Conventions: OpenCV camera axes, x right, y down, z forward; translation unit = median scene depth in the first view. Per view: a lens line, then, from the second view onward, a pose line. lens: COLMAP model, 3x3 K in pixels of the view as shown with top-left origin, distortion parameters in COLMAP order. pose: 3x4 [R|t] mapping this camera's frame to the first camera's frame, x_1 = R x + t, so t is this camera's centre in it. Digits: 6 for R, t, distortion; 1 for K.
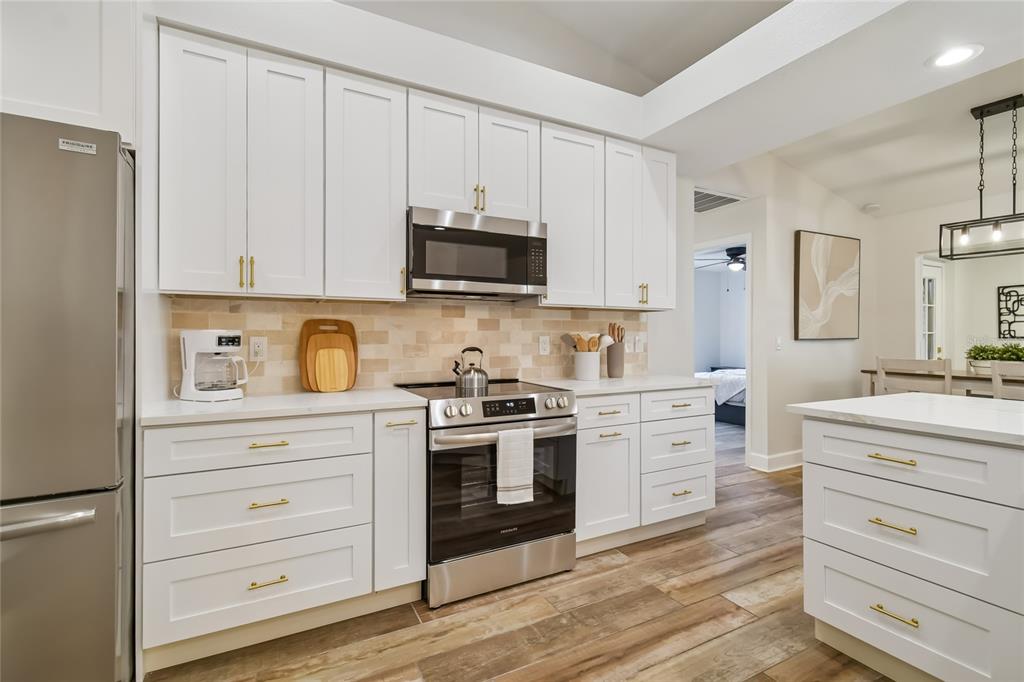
lens RADIAL K [[503.6, 0, 511.0], [0, 503.6, 334.5], [0, 0, 1]] dist [0.015813, 0.001141]
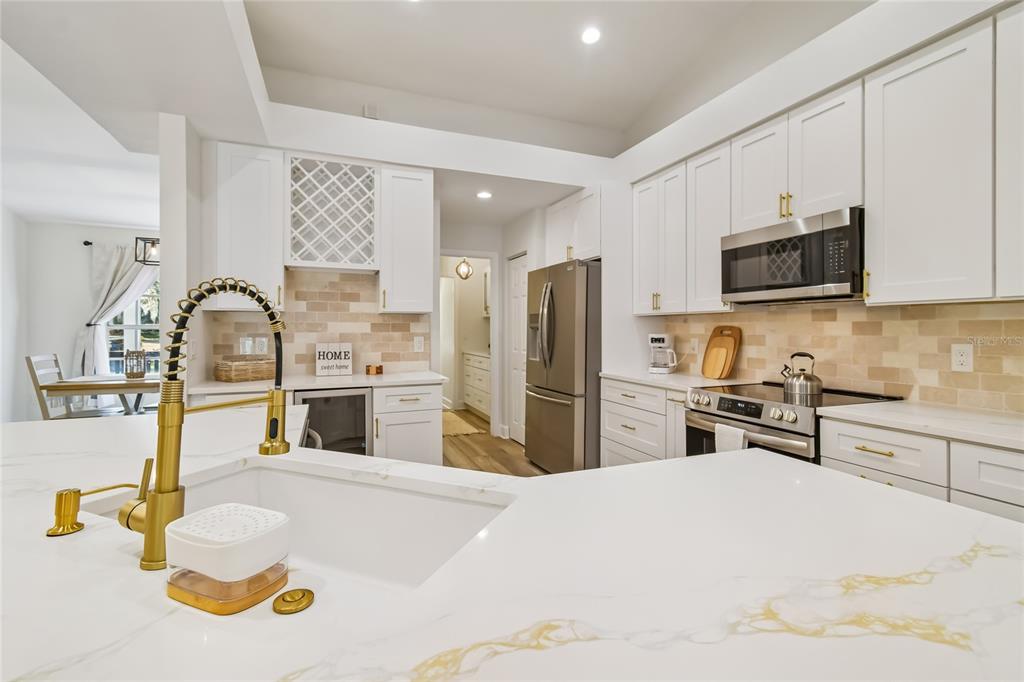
lens RADIAL K [[471.0, 0, 512.4], [0, 471.0, 331.6], [0, 0, 1]] dist [0.002567, -0.000169]
pose [[-0.131623, 0.004392, -0.991290, 0.918527], [0.000900, 0.999990, 0.004311, -0.020120], [0.991299, -0.000325, -0.131625, 0.562130]]
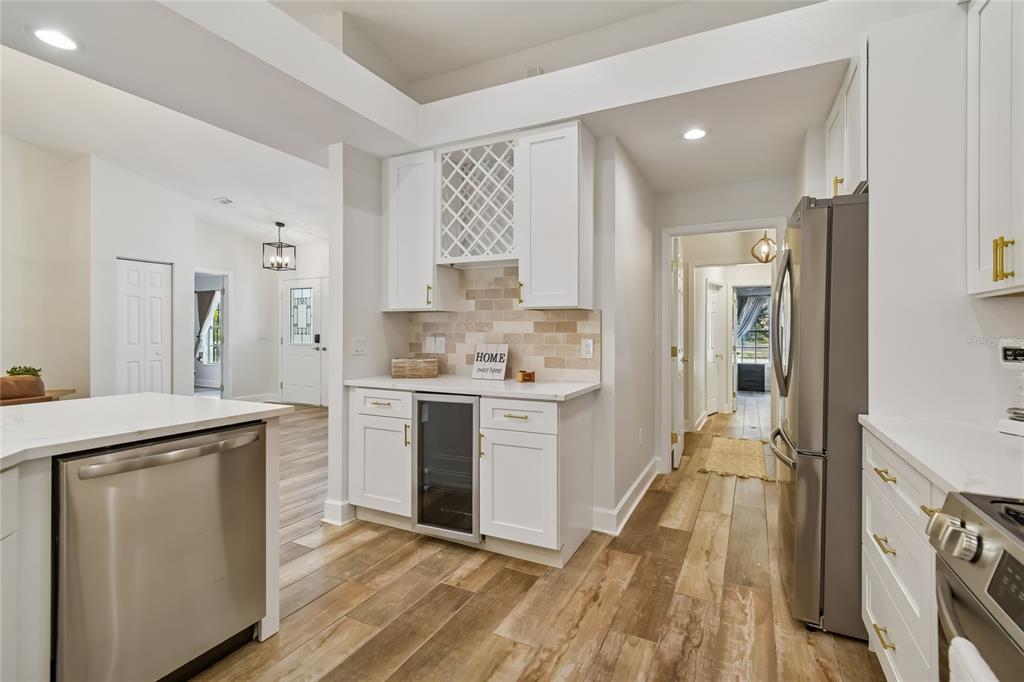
lens RADIAL K [[471.0, 0, 507.2], [0, 471.0, 333.4], [0, 0, 1]] dist [0.002567, -0.000169]
pose [[-0.827895, -0.001262, -0.560882, 0.345084], [-0.003029, 0.999993, 0.002221, -0.013260], [0.560876, 0.003537, -0.827893, 0.905554]]
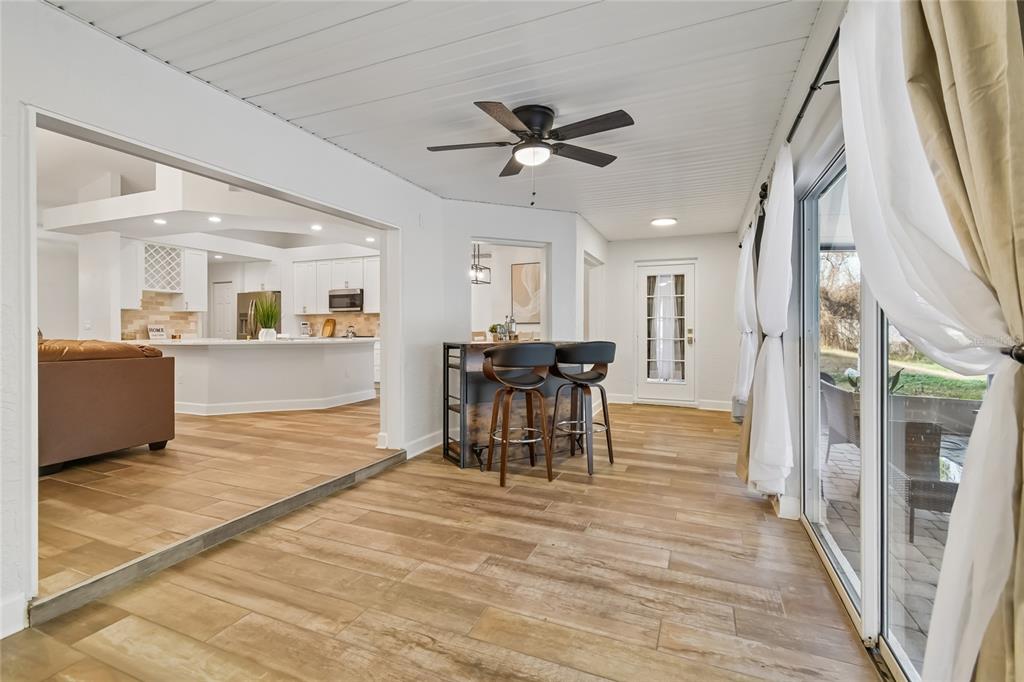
lens RADIAL K [[471.0, 0, 518.7], [0, 471.0, 334.4], [0, 0, 1]] dist [0.002567, -0.000169]
pose [[0.631124, 0.005348, -0.775663, 3.257842], [0.005384, 0.999922, 0.011275, 0.053954], [0.775663, -0.011292, 0.631046, -0.180407]]
